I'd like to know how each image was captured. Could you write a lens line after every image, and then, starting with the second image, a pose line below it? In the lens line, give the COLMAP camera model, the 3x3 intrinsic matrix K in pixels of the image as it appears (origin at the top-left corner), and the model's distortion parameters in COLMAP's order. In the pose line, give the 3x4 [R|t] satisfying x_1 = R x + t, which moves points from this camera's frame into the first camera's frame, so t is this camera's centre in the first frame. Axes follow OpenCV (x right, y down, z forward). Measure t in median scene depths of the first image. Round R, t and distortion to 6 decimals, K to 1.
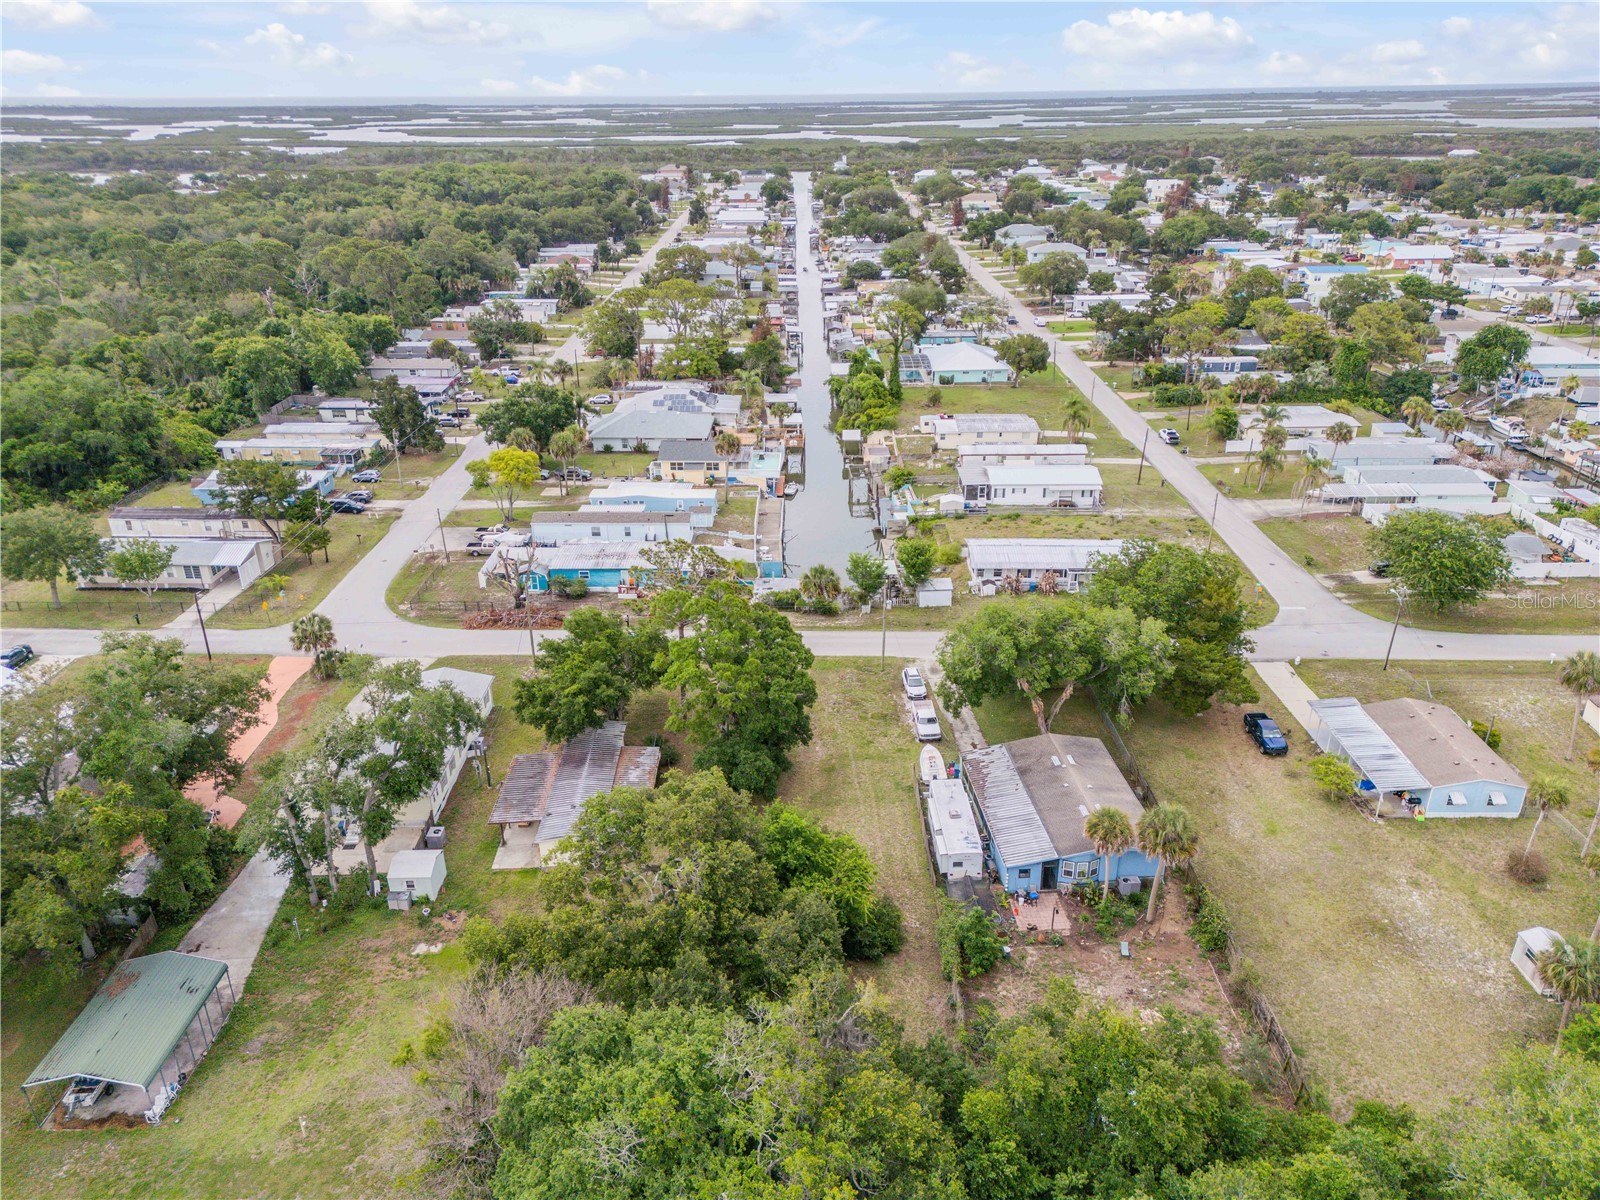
lens RADIAL K [[1115.5, 0, 798.9], [0, 1115.5, 609.5], [0, 0, 1]] dist [0.098226, -0.110393]
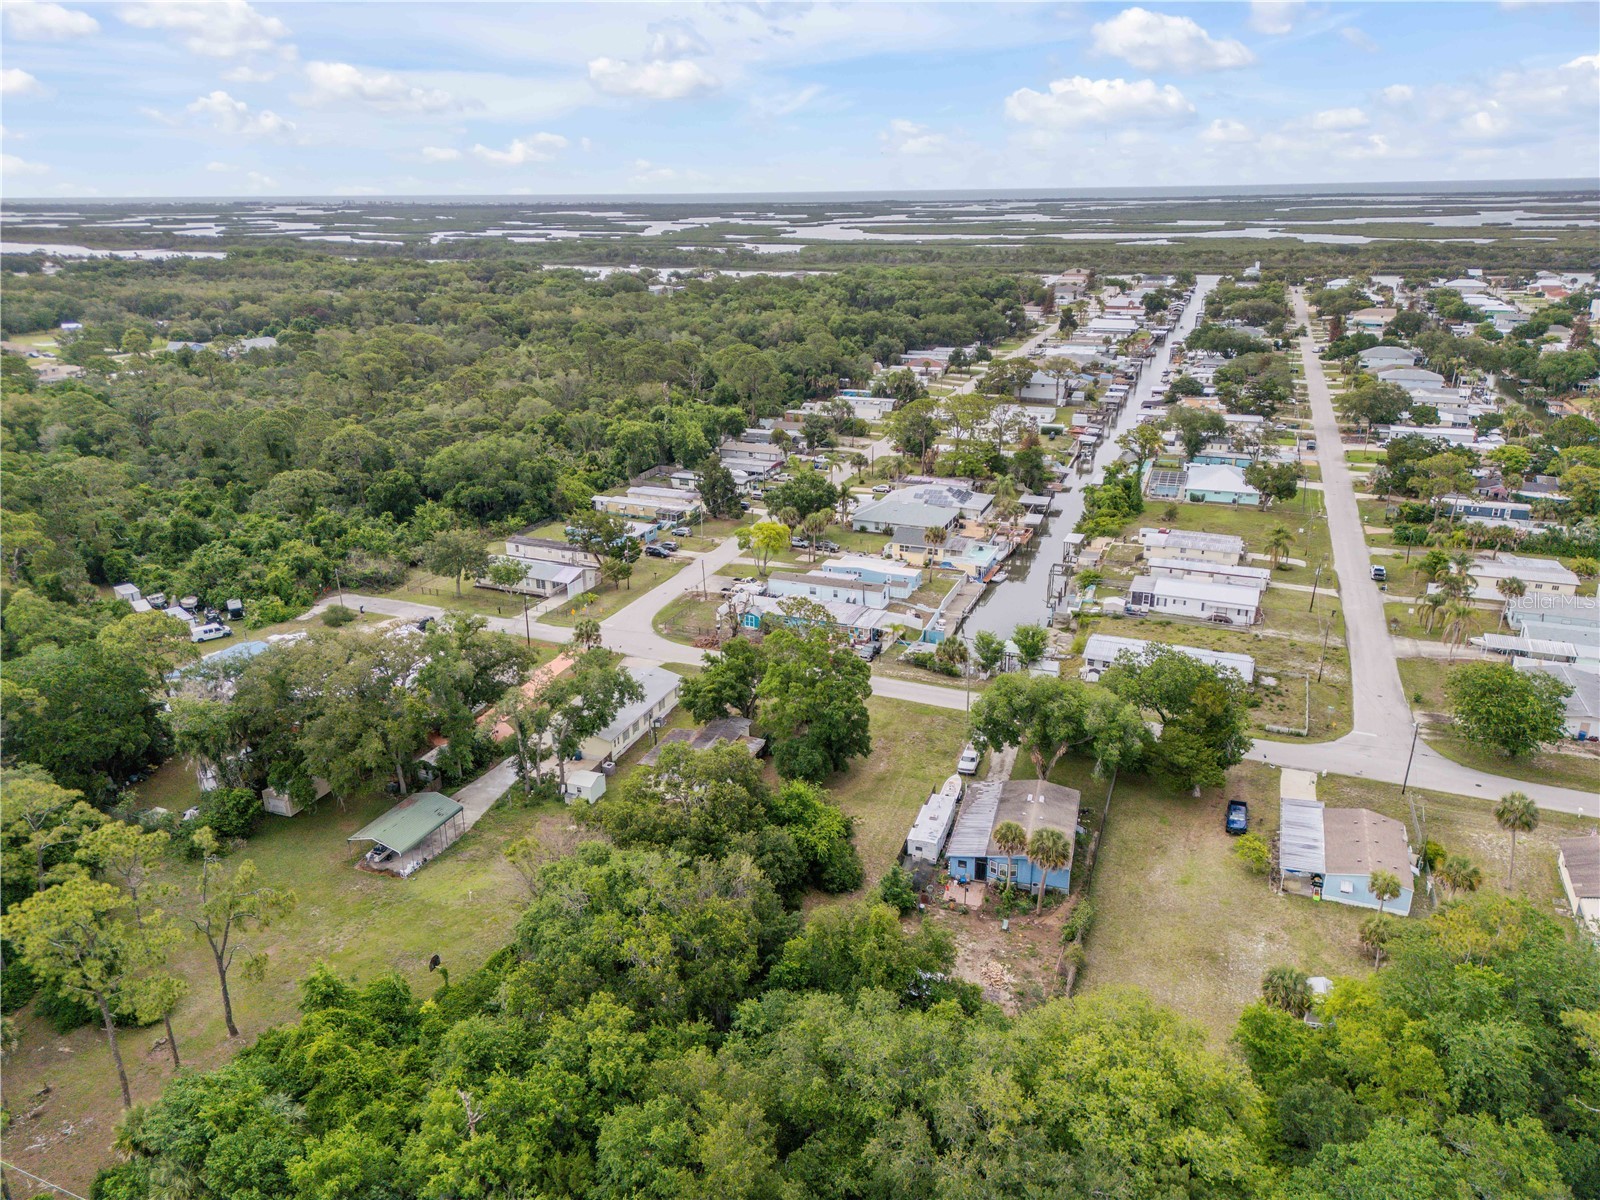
lens RADIAL K [[1115.5, 0, 798.9], [0, 1115.5, 609.5], [0, 0, 1]] dist [0.098226, -0.110393]
pose [[0.930200, 0.128362, -0.343878, 0.225857], [-0.151468, 0.987608, -0.041074, 0.006703], [0.334344, 0.090293, 0.938116, -0.195468]]
